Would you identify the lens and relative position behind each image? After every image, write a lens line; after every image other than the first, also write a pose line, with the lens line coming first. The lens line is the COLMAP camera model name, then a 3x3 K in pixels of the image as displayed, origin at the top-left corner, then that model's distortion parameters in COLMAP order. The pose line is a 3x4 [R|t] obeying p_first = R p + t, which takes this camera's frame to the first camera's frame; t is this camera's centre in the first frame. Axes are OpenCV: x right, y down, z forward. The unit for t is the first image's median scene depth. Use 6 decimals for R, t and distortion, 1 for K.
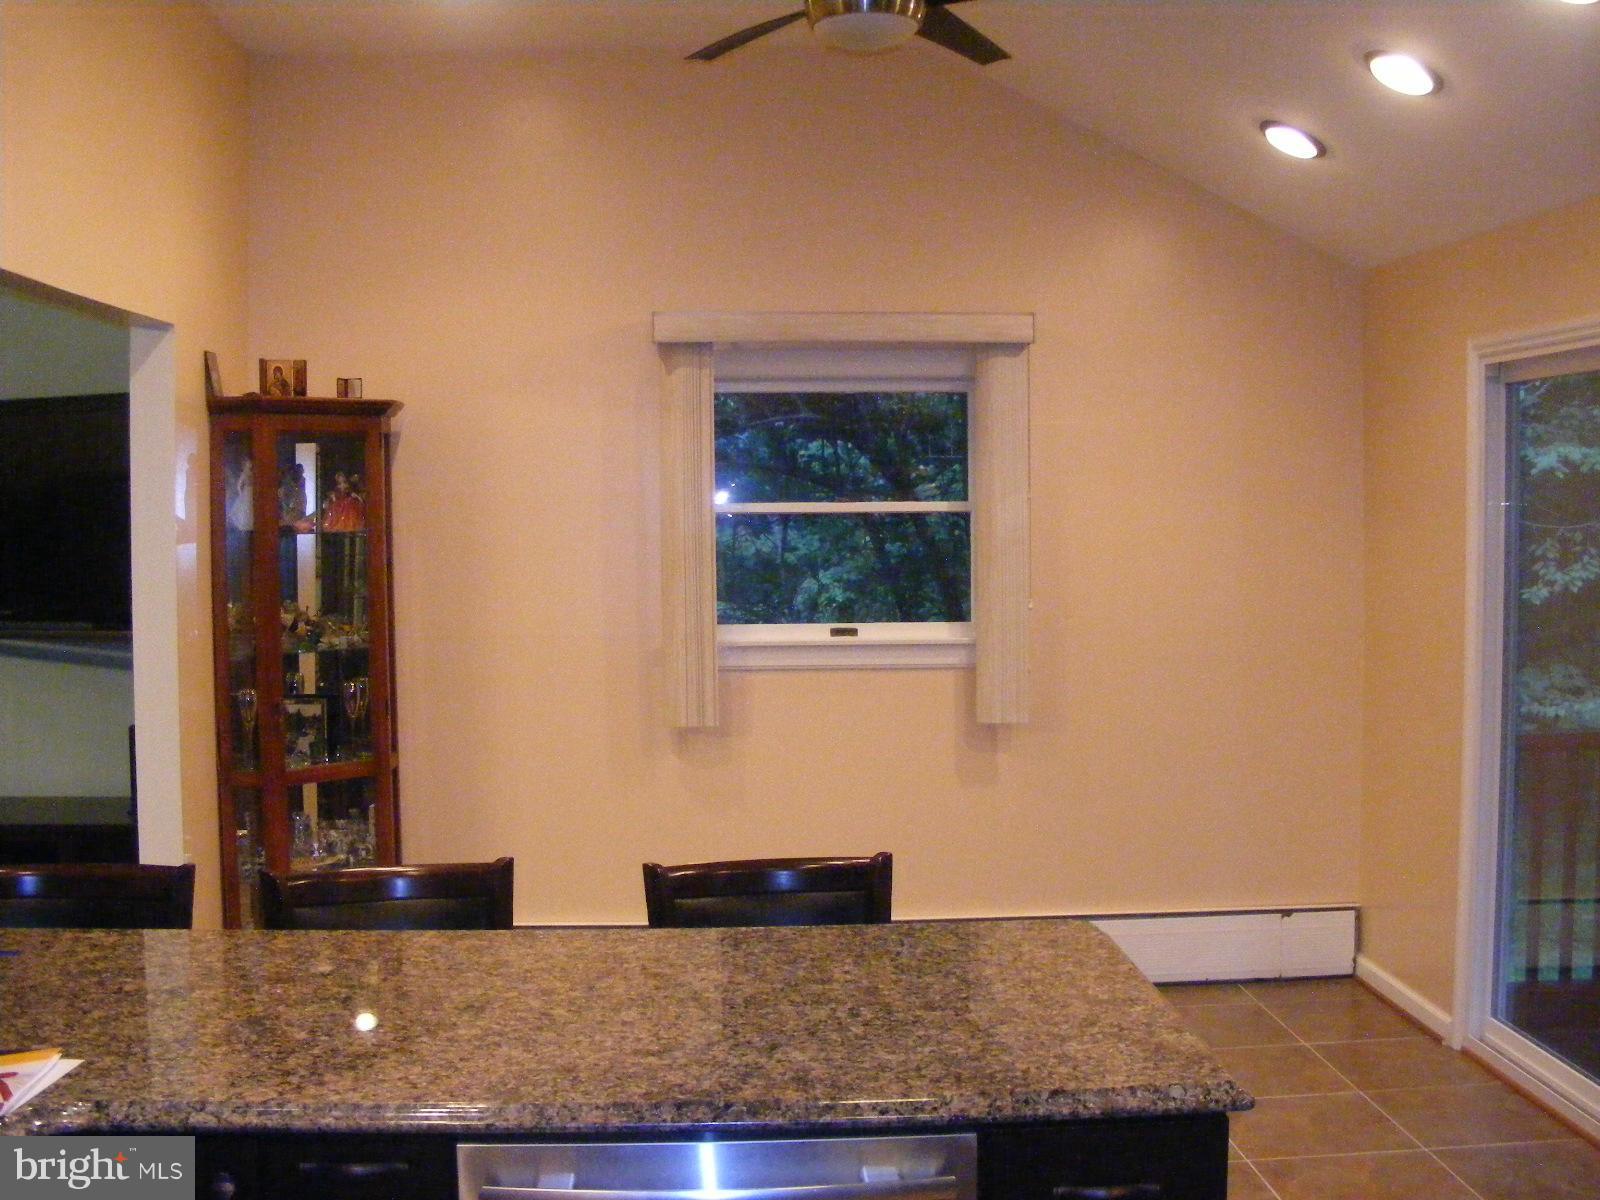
lens RADIAL K [[1835.4, 0, 800.0], [0, 1835.4, 600.0], [0, 0, 1]] dist [-0.211461, 0.045444]
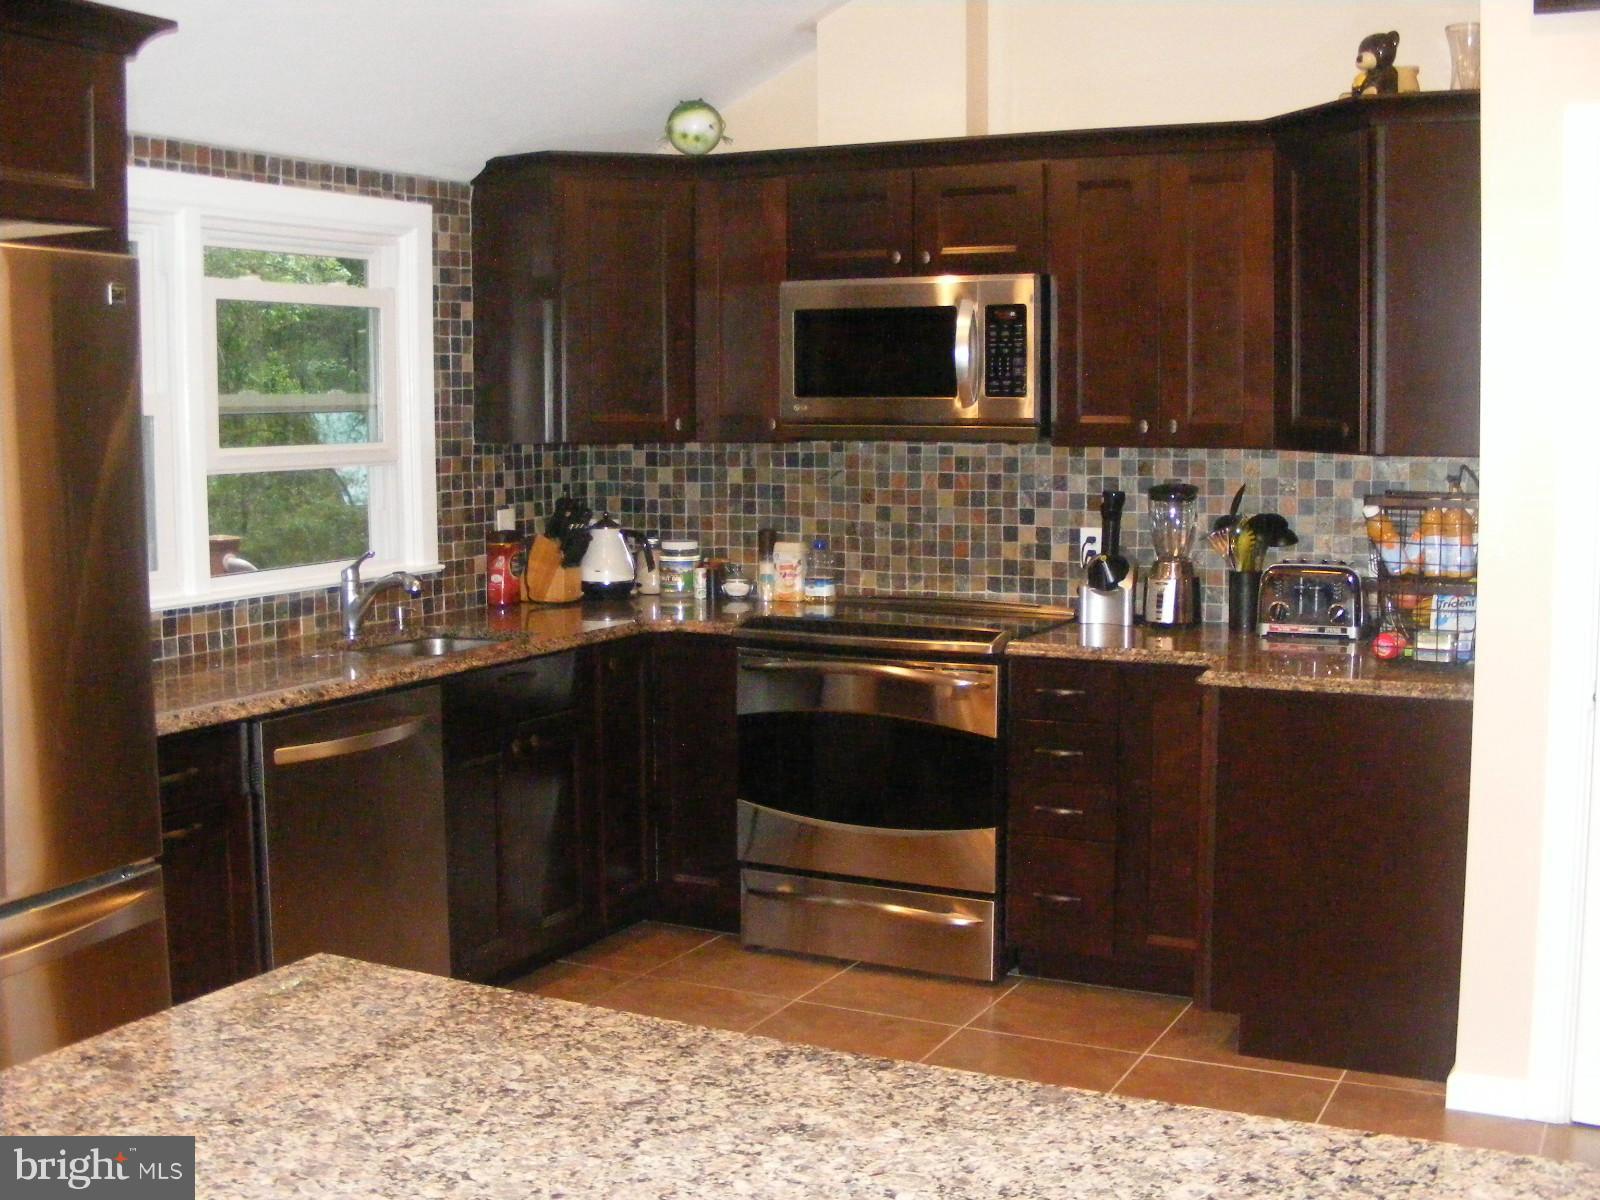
lens RADIAL K [[1835.4, 0, 800.0], [0, 1835.4, 600.0], [0, 0, 1]] dist [-0.211461, 0.045444]
pose [[-0.867796, -0.041060, 0.495222, -0.406443], [0.034992, 0.989057, 0.143322, -0.037238], [-0.495688, 0.141703, -0.856863, 1.556891]]
